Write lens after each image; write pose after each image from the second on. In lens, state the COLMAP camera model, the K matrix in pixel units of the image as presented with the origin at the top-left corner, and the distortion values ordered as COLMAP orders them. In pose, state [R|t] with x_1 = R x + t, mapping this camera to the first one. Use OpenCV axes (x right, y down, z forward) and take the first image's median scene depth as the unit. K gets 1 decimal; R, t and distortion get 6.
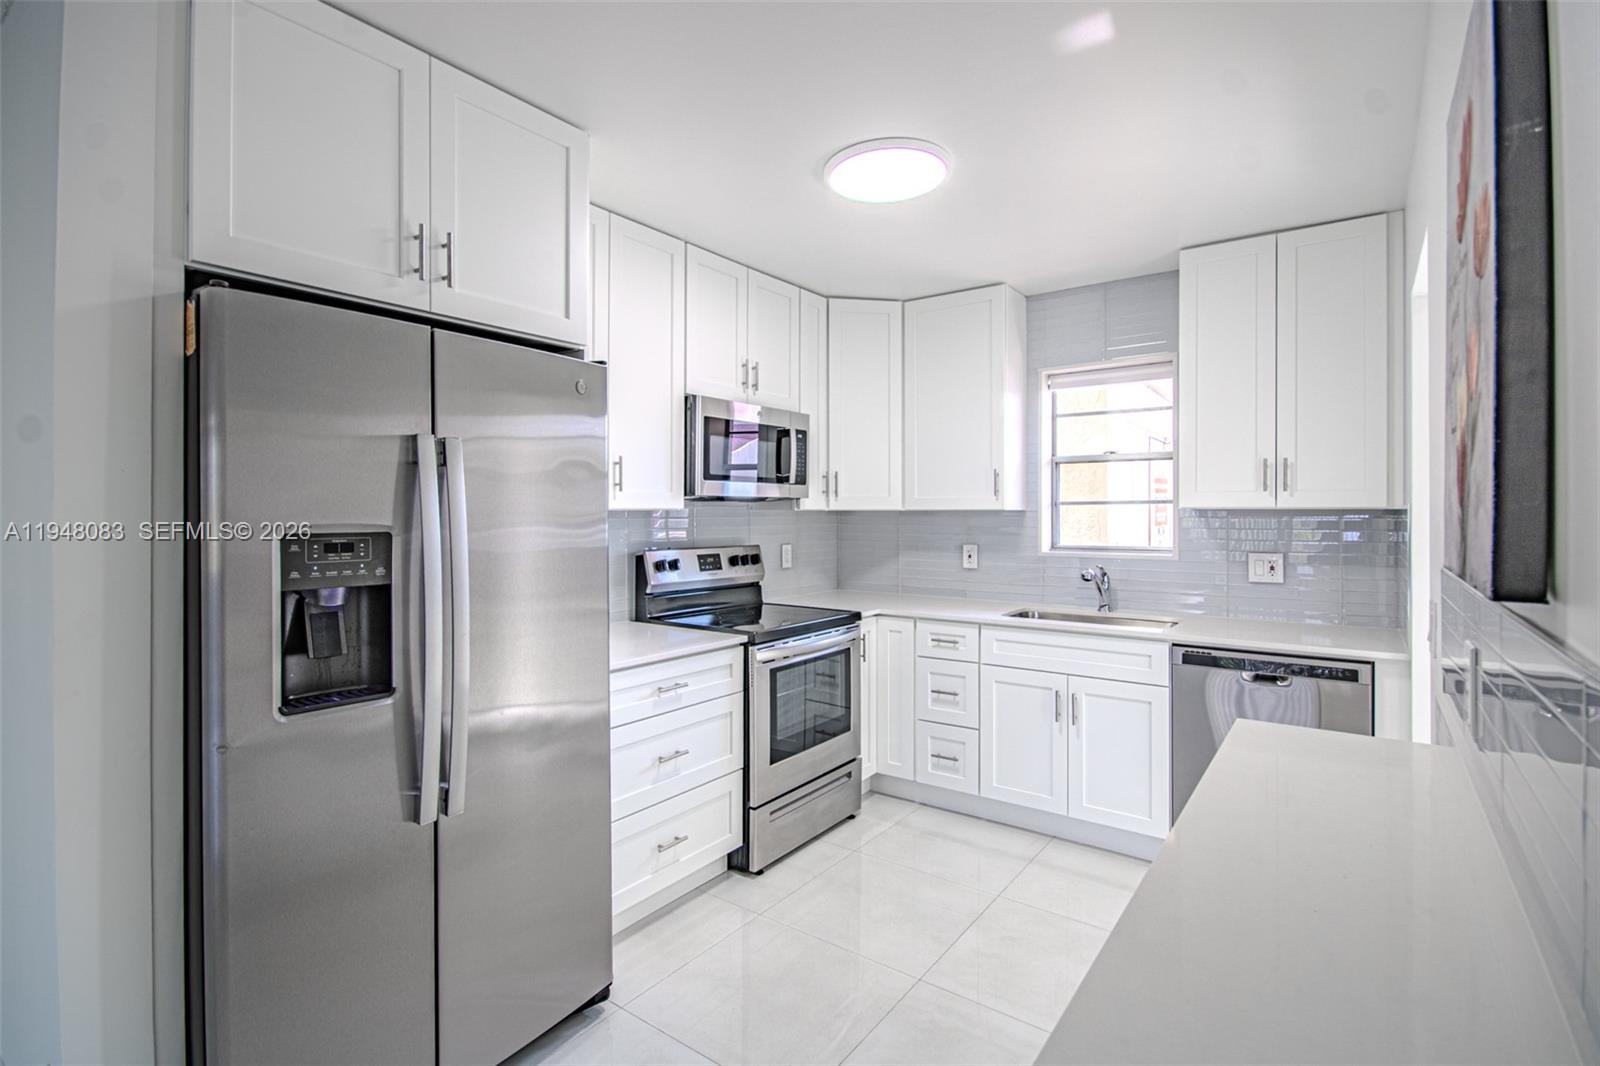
lens RADIAL K [[757.2, 0, 819.9], [0, 757.2, 509.2], [0, 0, 1]] dist [-0.000206, 0.000014]
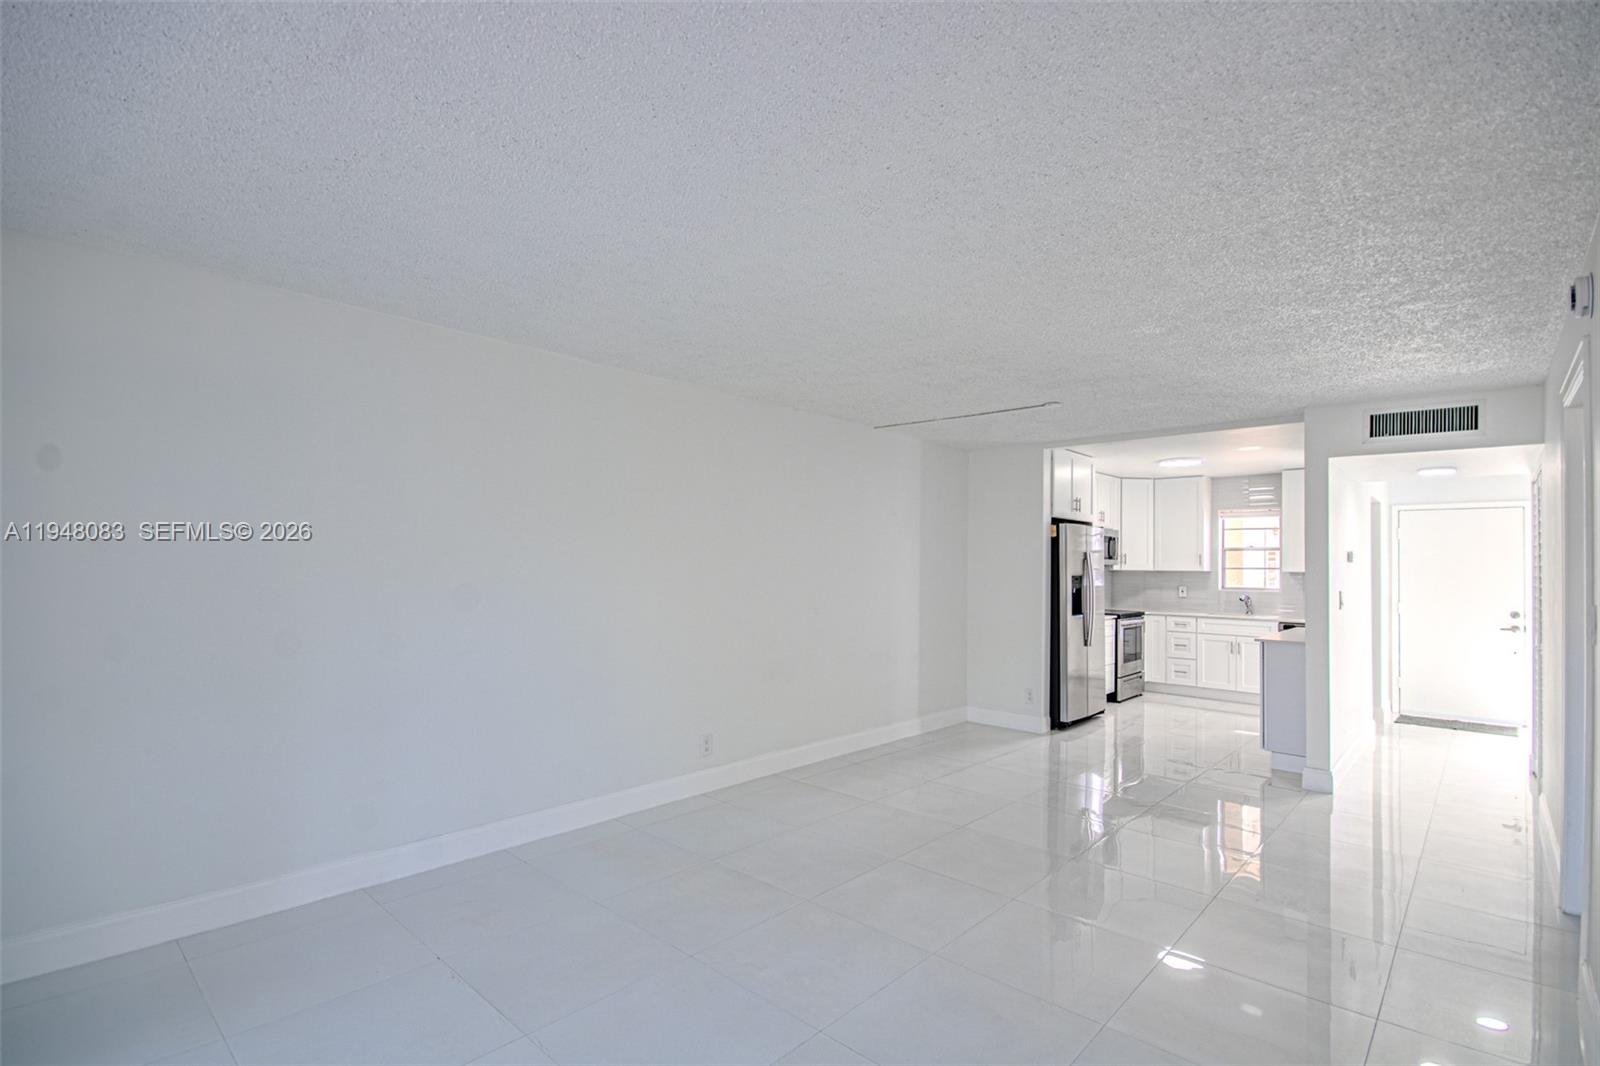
lens RADIAL K [[753.1, 0, 808.1], [0, 753.1, 548.2], [0, 0, 1]] dist [0.000867, 0.000171]
pose [[0.992870, 0.011496, -0.118643, -0.758913], [-0.013742, 0.999741, -0.018125, -0.012087], [0.118404, 0.019626, 0.992771, -1.598794]]
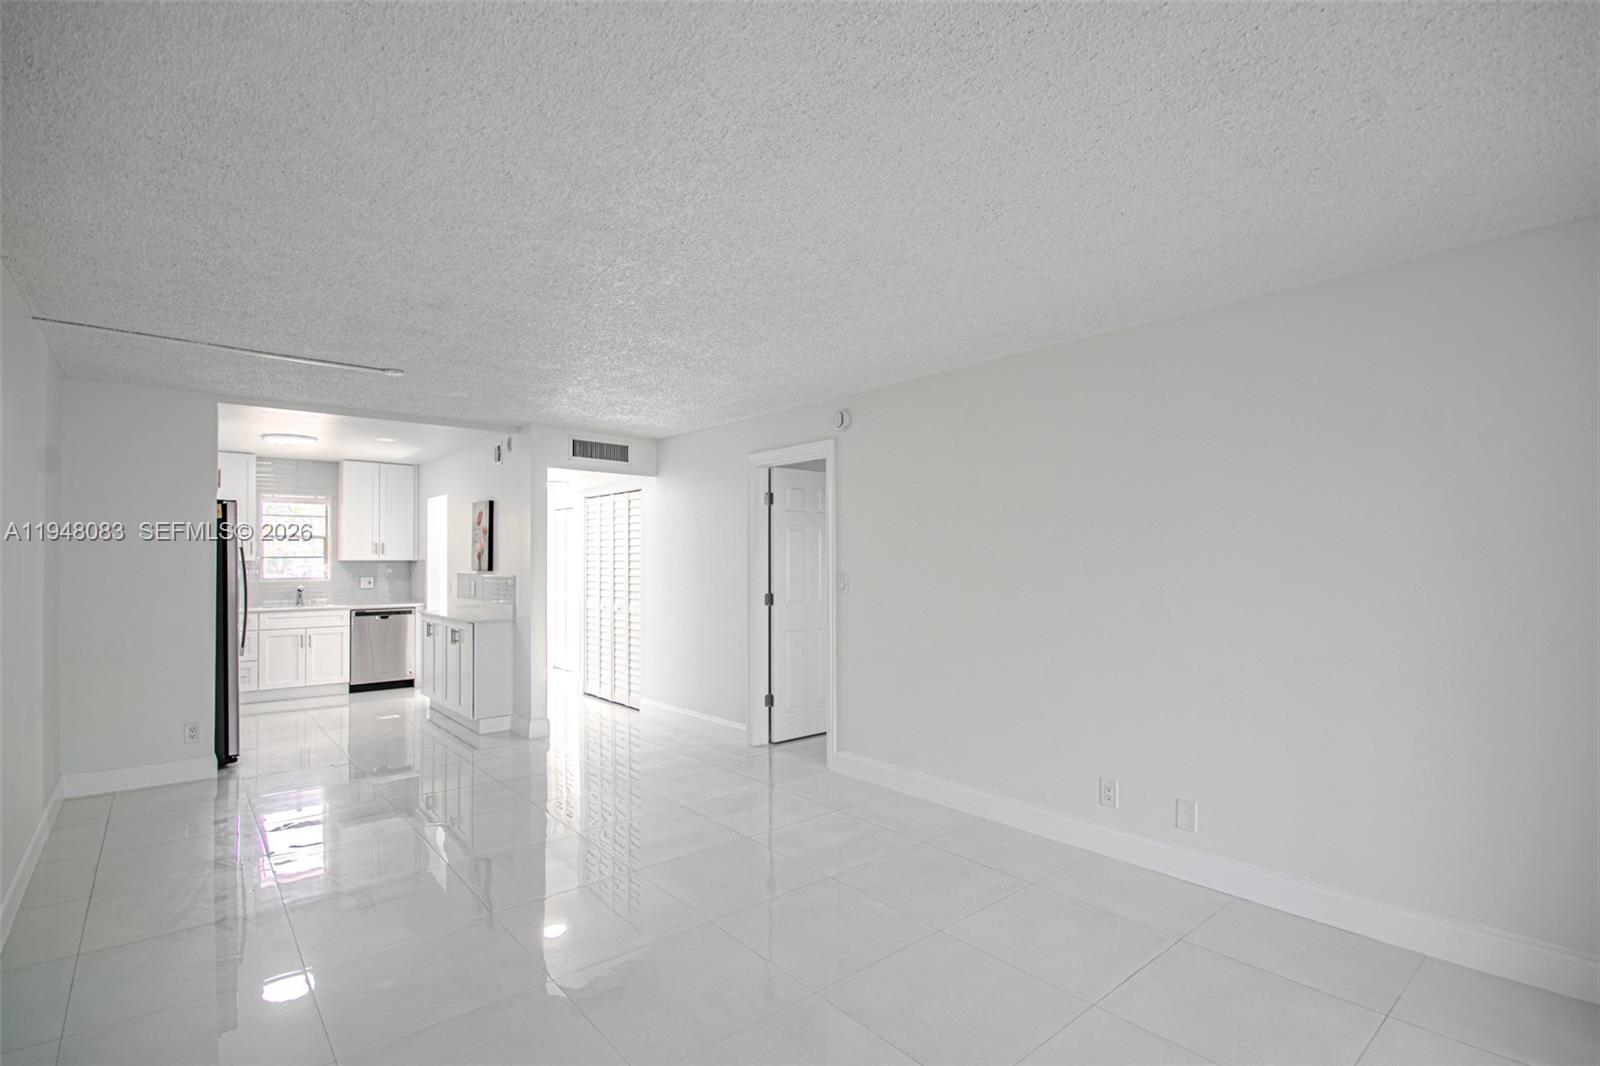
lens RADIAL K [[753.1, 0, 808.1], [0, 753.1, 548.2], [0, 0, 1]] dist [0.000867, 0.000171]
pose [[0.230215, 0.014582, 0.973030, -1.548953], [-0.003331, 0.999894, -0.014197, -0.010062], [-0.973134, 0.000028, 0.230240, -1.059470]]
